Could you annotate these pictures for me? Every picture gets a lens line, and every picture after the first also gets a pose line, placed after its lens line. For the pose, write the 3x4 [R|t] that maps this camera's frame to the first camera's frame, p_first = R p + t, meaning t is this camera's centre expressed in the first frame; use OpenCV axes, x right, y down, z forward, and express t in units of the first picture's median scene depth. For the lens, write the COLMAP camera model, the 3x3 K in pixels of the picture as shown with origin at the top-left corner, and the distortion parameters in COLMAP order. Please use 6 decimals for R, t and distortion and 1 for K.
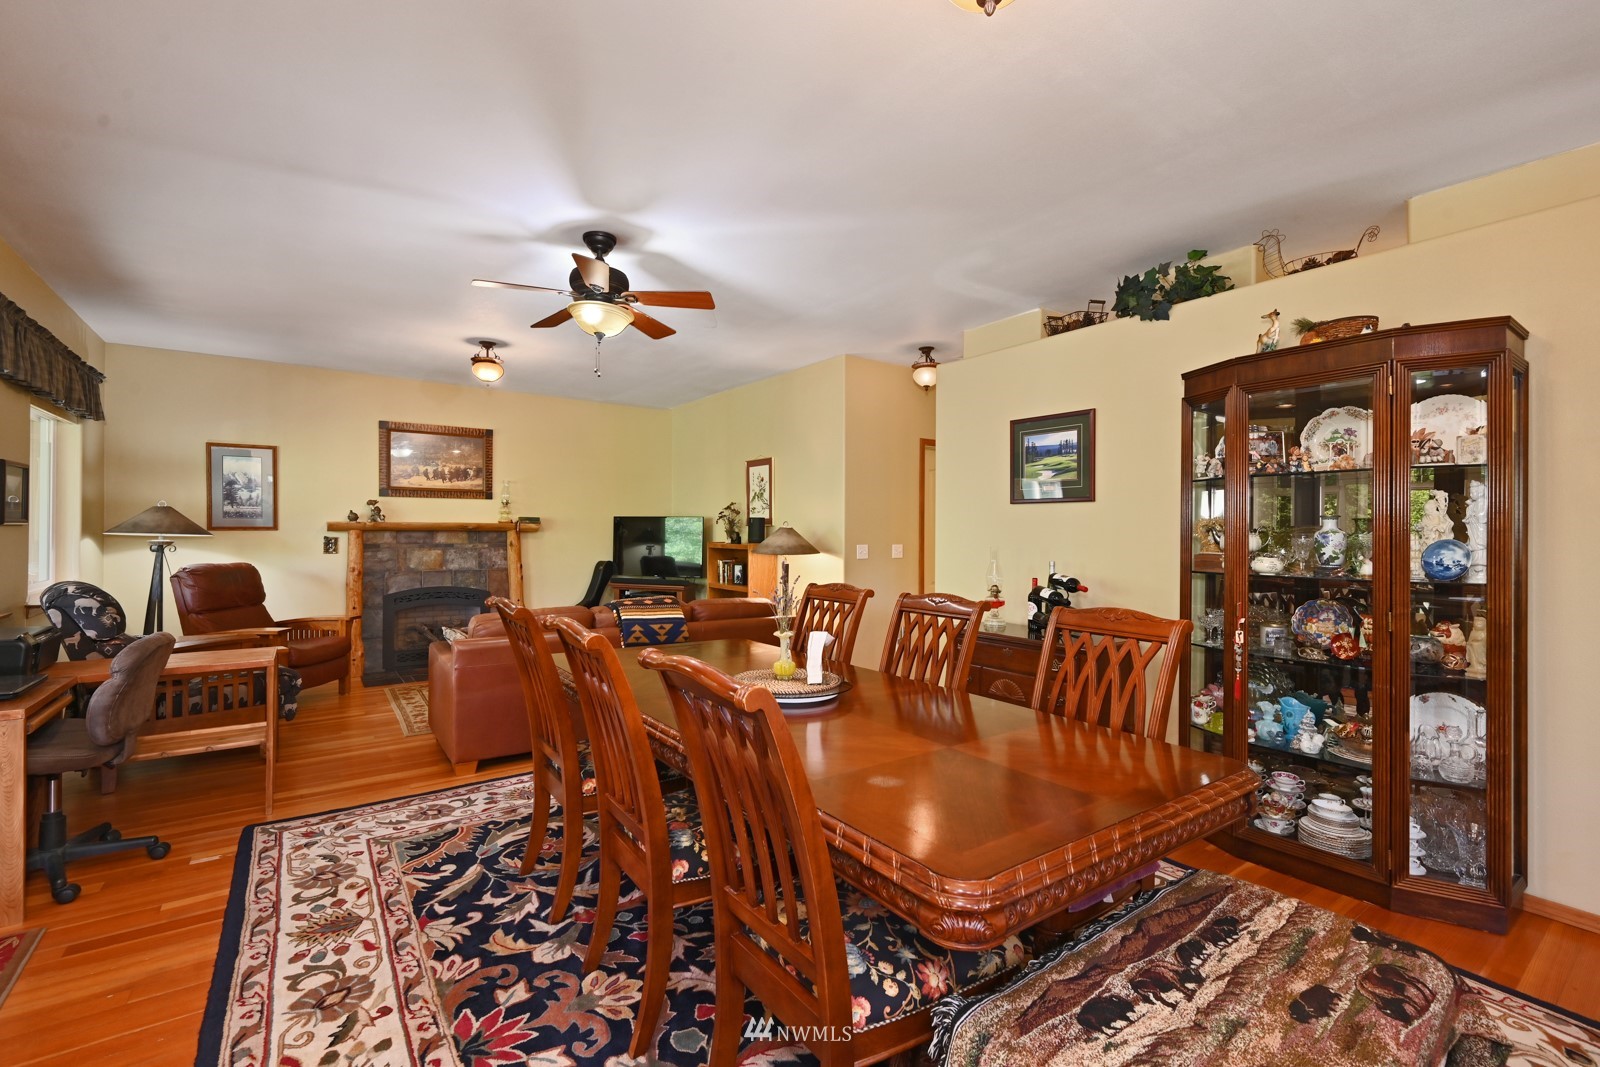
lens RADIAL K [[707.9, 0, 812.6], [0, 707.9, 531.0], [0, 0, 1]] dist [0.000301, -0.000197]
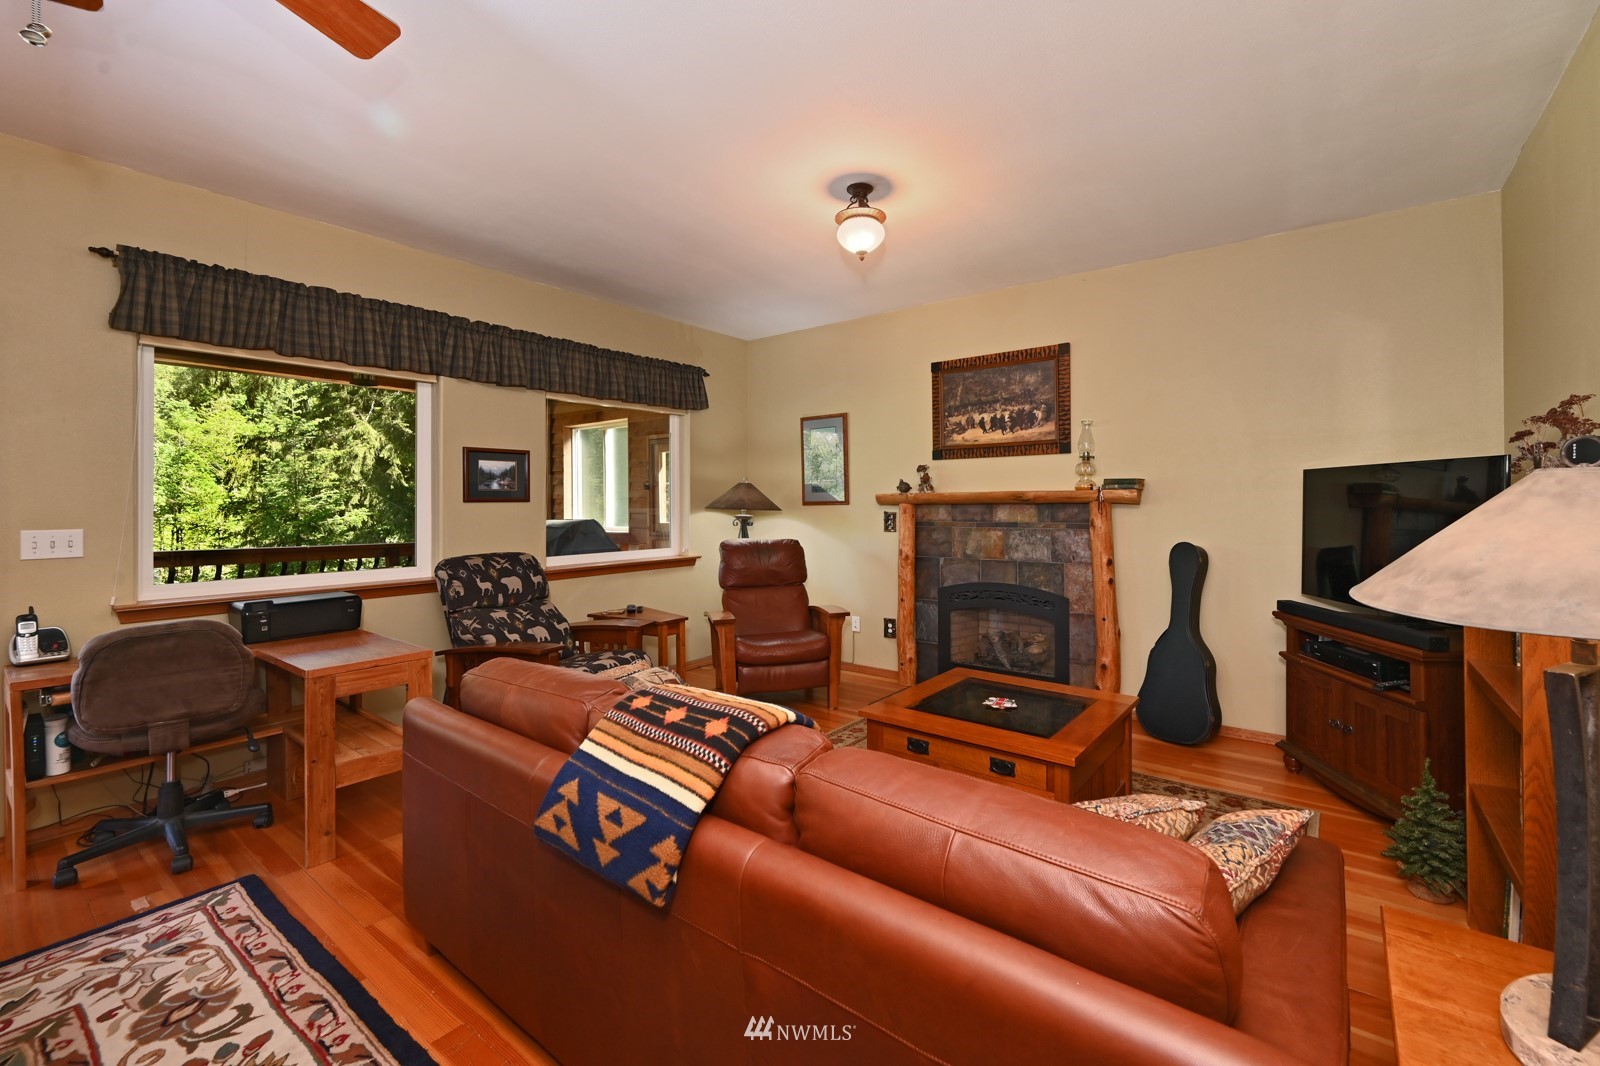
lens RADIAL K [[674.8, 0, 817.4], [0, 674.8, 502.2], [0, 0, 1]] dist [-0.001399, 0.000321]
pose [[0.297538, -0.011531, -0.954640, 0.061347], [0.008138, 0.999921, -0.009542, 0.003600], [0.954675, -0.004929, 0.297608, 0.680270]]
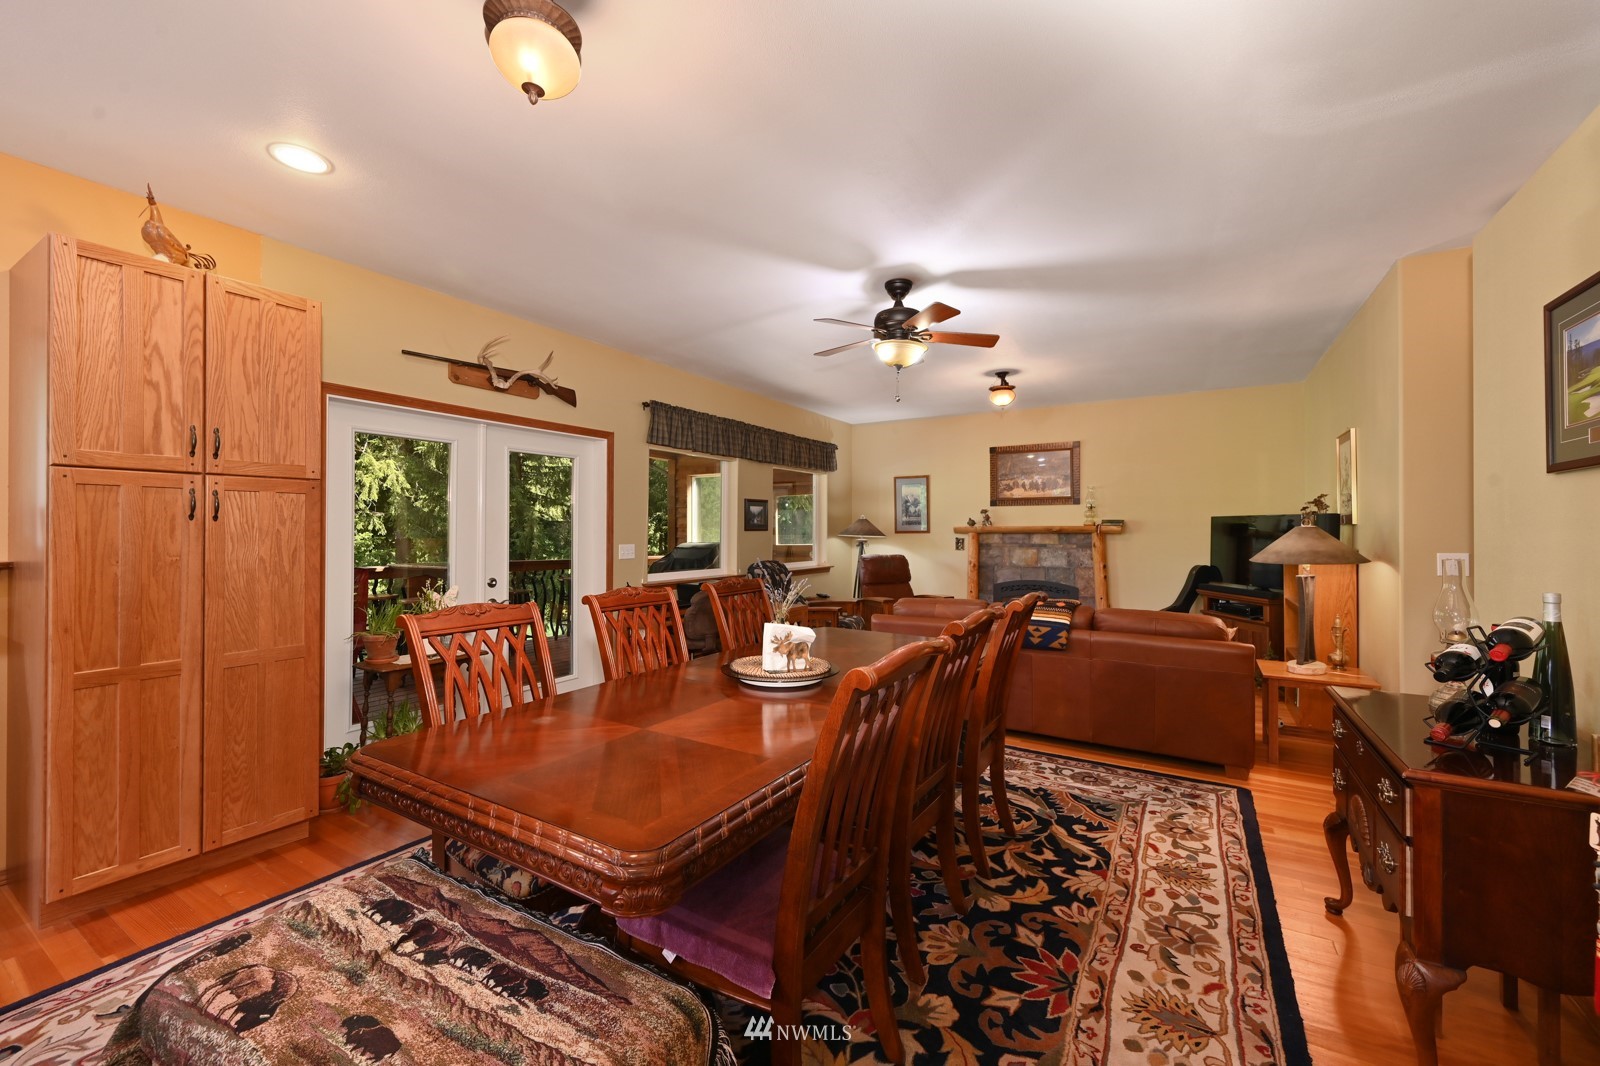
lens RADIAL K [[637.8, 0, 786.2], [0, 637.8, 530.7], [0, 0, 1]] dist [-0.000588, 0.000231]
pose [[0.376102, -0.007618, -0.926547, 0.329347], [0.003455, 0.999971, -0.006820, 0.001828], [0.926572, -0.000637, 0.376118, 0.231410]]
